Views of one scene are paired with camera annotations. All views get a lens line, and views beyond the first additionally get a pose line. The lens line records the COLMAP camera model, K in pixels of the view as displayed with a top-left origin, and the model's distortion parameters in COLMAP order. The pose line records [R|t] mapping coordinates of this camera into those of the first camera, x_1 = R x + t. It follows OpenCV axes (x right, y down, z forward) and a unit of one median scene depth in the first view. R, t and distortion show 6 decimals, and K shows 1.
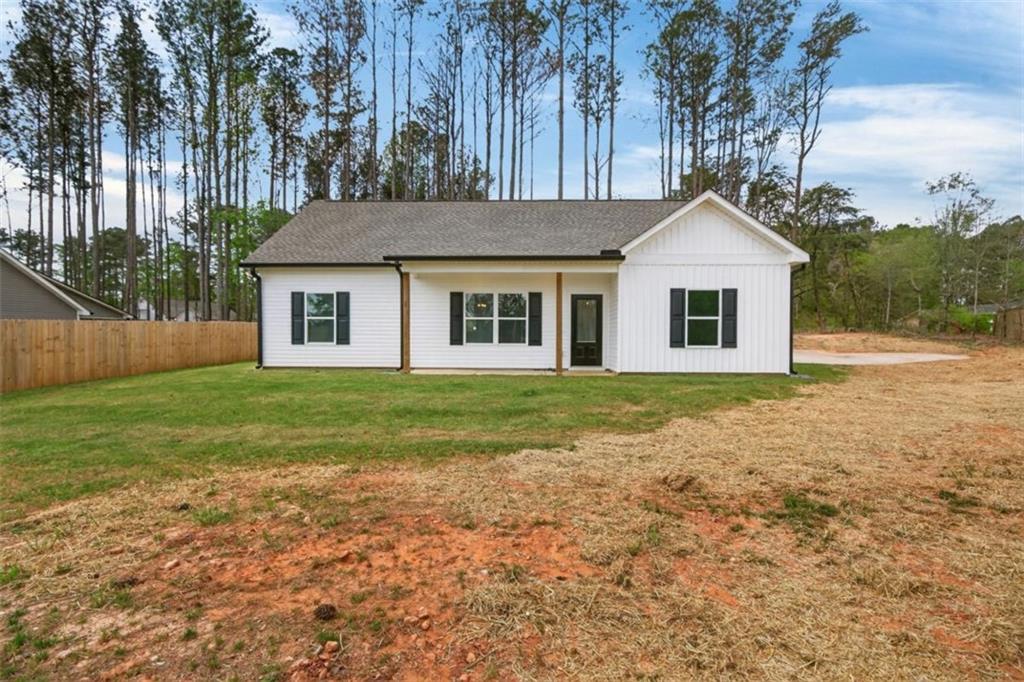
lens RADIAL K [[481.1, 0, 488.2], [0, 481.1, 347.8], [0, 0, 1]] dist [-0.012558, 0.000988]
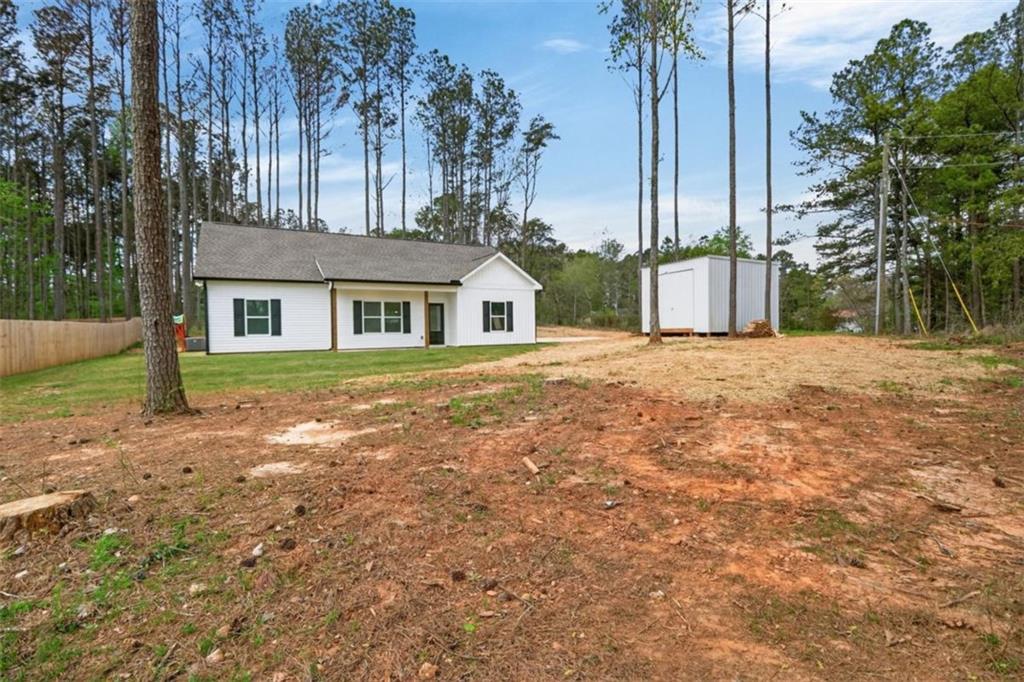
lens RADIAL K [[481.1, 0, 488.2], [0, 481.1, 347.8], [0, 0, 1]] dist [-0.012558, 0.000988]
pose [[0.869627, -0.033342, 0.492582, -0.456094], [0.032853, 0.999414, 0.009649, 0.036784], [-0.492615, 0.007792, 0.870212, -0.558912]]
